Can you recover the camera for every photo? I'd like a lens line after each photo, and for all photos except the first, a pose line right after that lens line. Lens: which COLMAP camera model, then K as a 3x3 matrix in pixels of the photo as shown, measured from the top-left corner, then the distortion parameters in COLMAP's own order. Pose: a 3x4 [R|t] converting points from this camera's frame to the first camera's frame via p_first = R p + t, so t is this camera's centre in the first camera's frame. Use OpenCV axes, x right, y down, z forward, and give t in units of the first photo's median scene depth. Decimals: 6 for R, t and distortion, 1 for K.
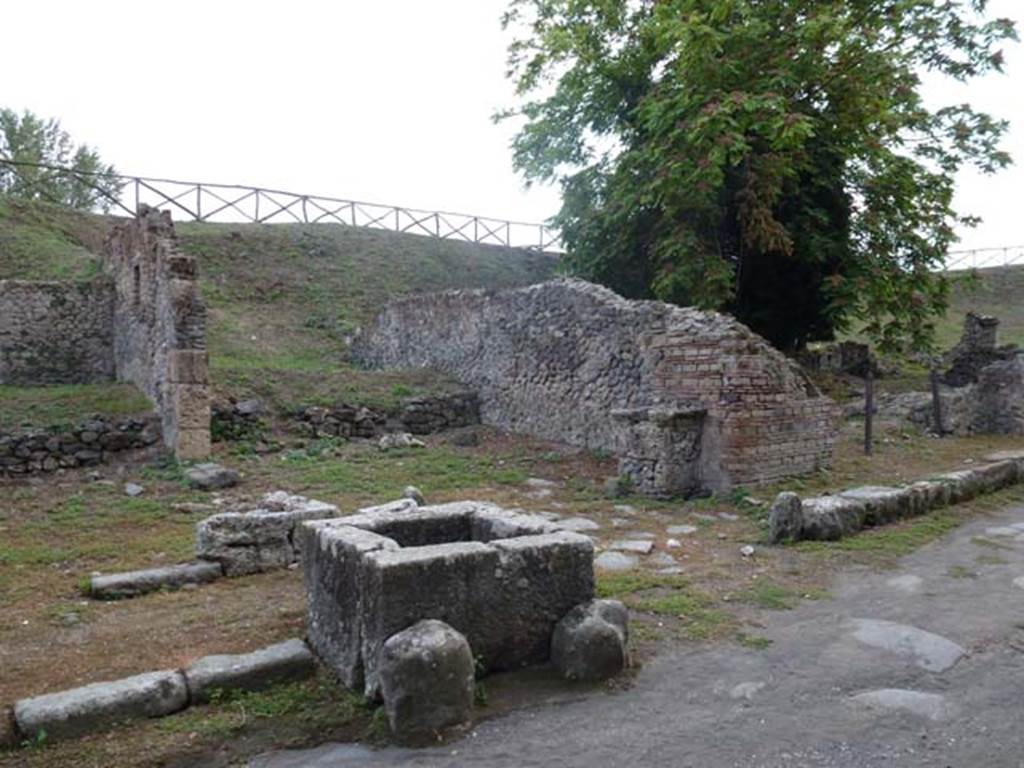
lens RADIAL K [[775.5, 0, 512.7], [0, 775.5, 392.0], [0, 0, 1]] dist [-0.026688, -0.007183]
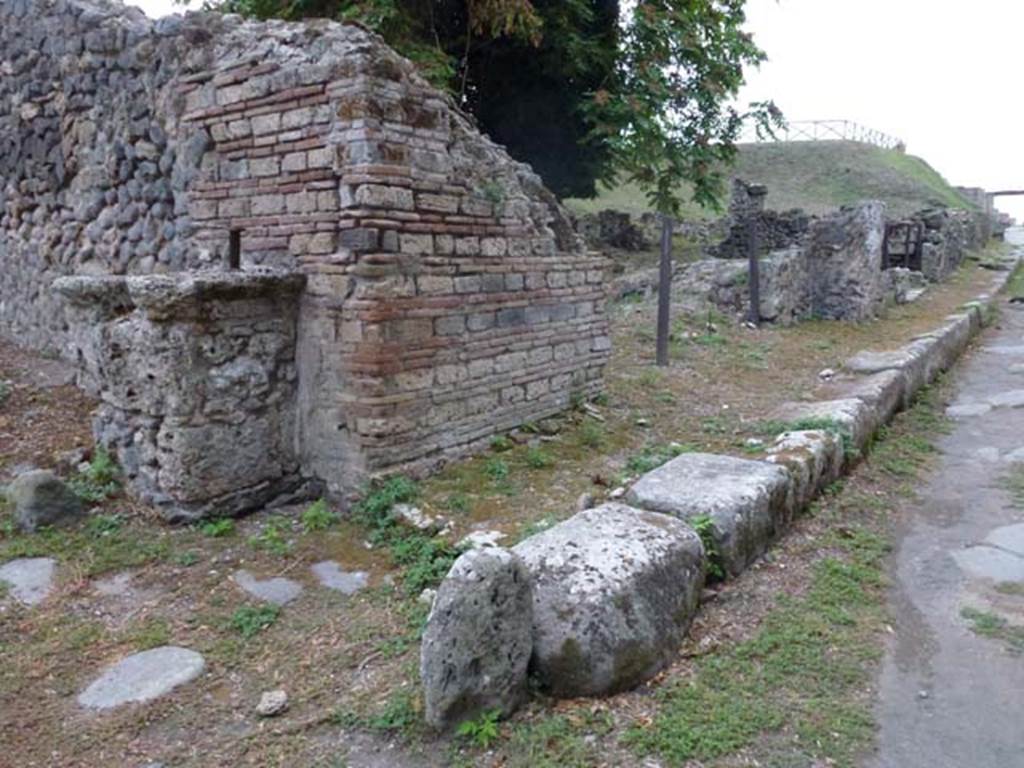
lens RADIAL K [[775.5, 0, 516.6], [0, 775.5, 381.3], [0, 0, 1]] dist [-0.026688, -0.007183]
pose [[0.953753, -0.039826, 0.297942, 0.226622], [-0.000188, 0.991105, 0.133085, 0.023084], [-0.300592, -0.126986, 0.945261, 0.583767]]
